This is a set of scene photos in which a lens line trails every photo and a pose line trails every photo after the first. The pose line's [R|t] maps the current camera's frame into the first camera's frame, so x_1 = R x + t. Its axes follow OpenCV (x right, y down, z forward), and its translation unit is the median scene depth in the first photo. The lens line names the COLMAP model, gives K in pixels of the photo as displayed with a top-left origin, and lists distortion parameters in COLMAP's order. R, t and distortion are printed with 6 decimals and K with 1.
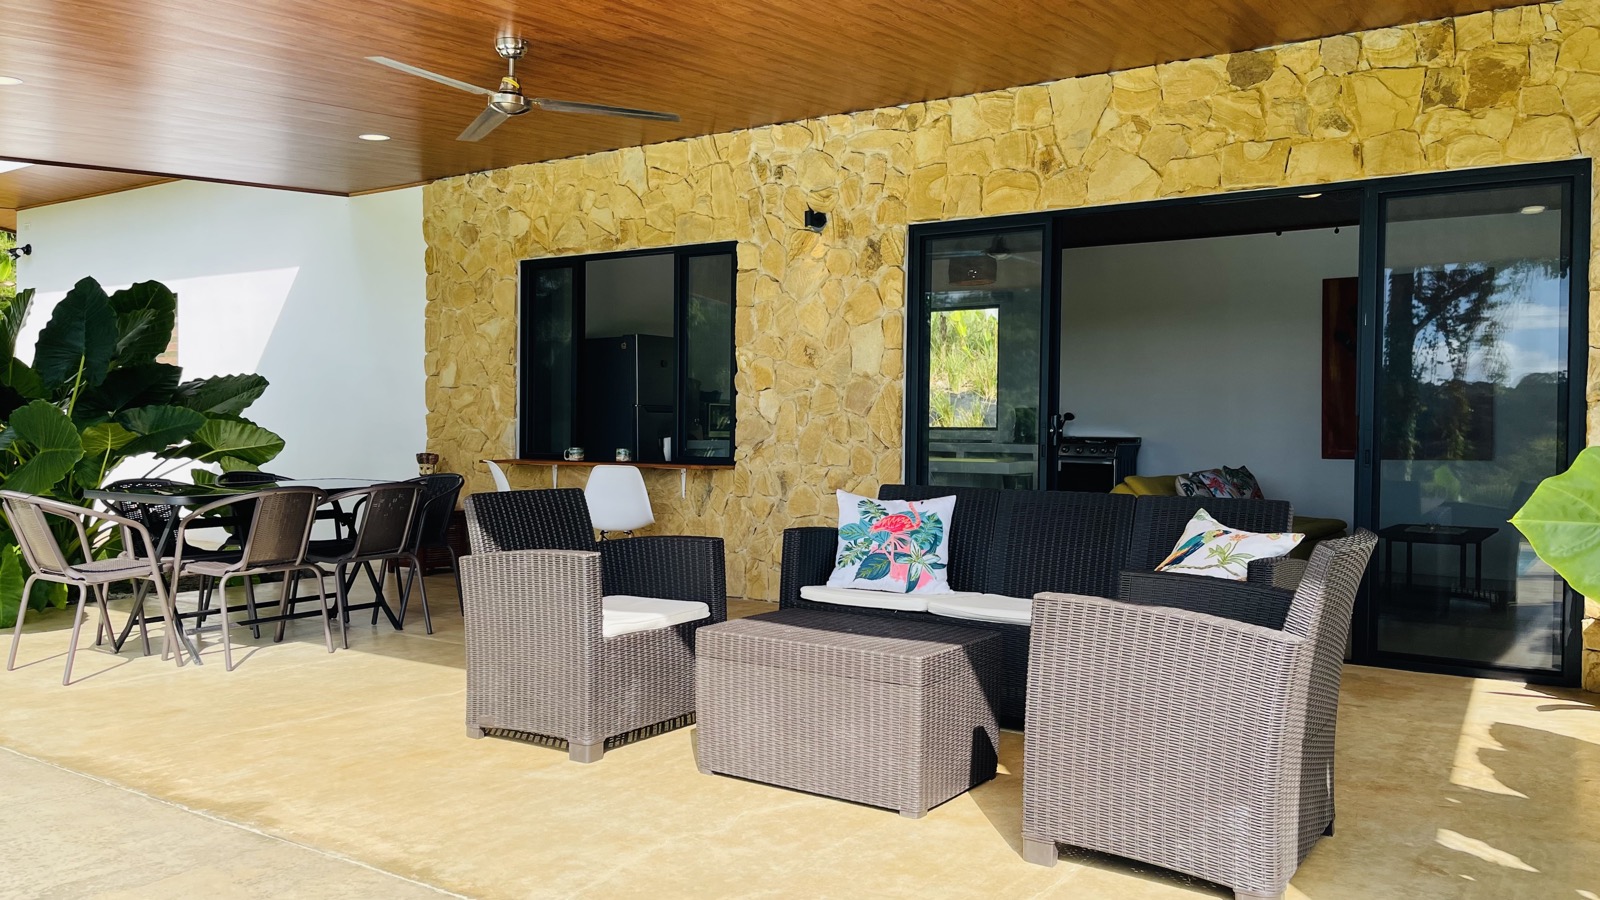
lens RADIAL K [[1201.8, 0, 800.0], [0, 1201.8, 450.0], [0, 0, 1]] dist [0.111280, -0.158657]
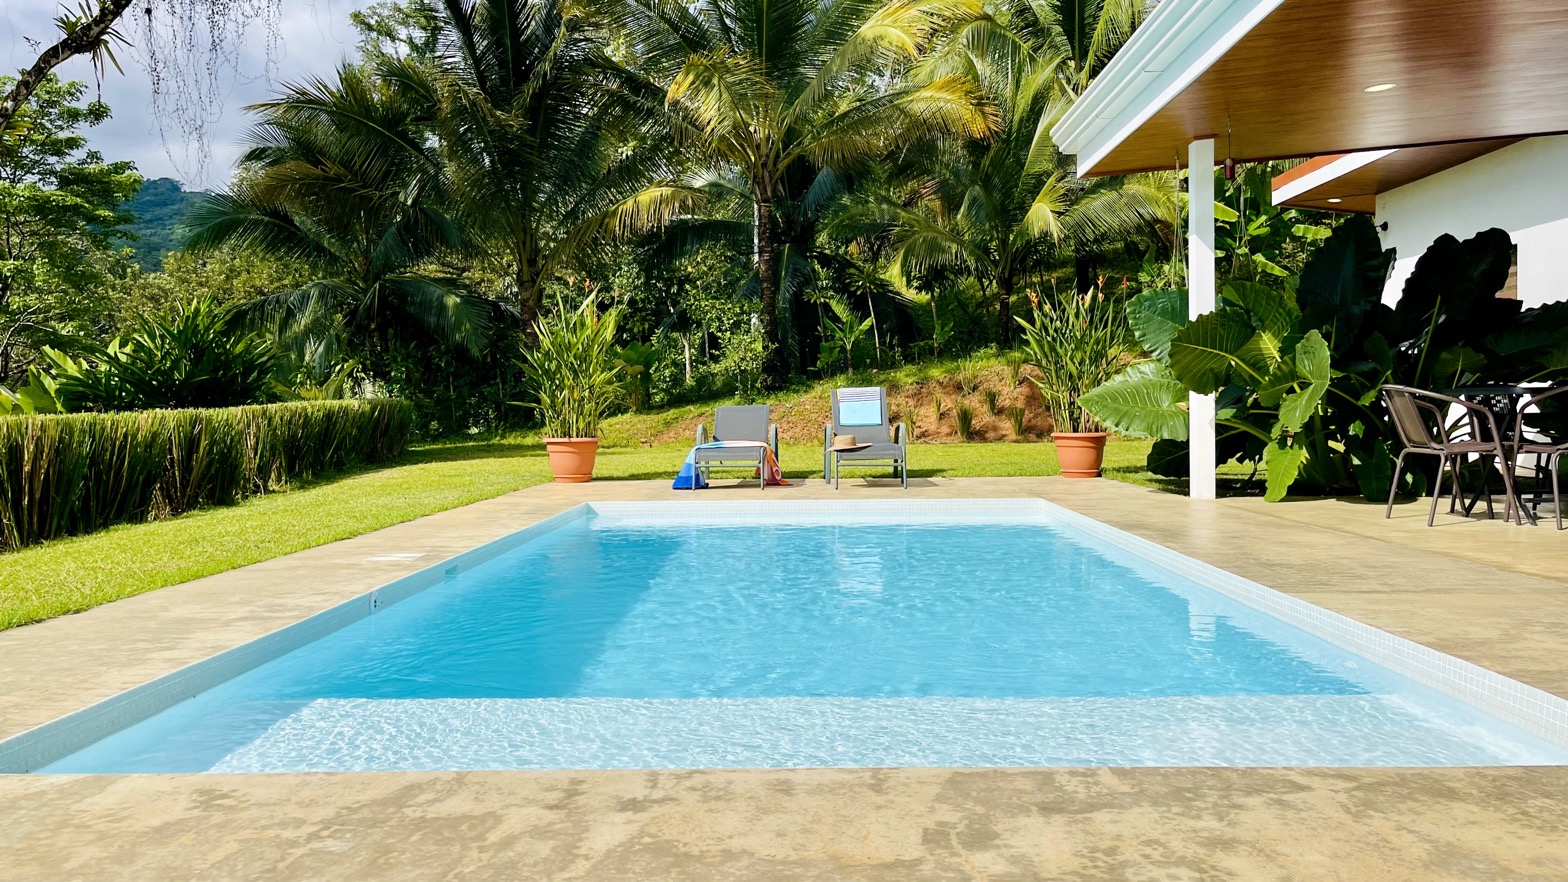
lens RADIAL K [[1177.8, 0, 784.0], [0, 1177.8, 441.0], [0, 0, 1]] dist [0.111280, -0.158657]
pose [[0.525866, 0.008567, -0.850524, 0.124572], [0.002619, 0.999928, 0.011691, 0.066663], [0.850563, -0.008376, 0.525806, -0.248479]]
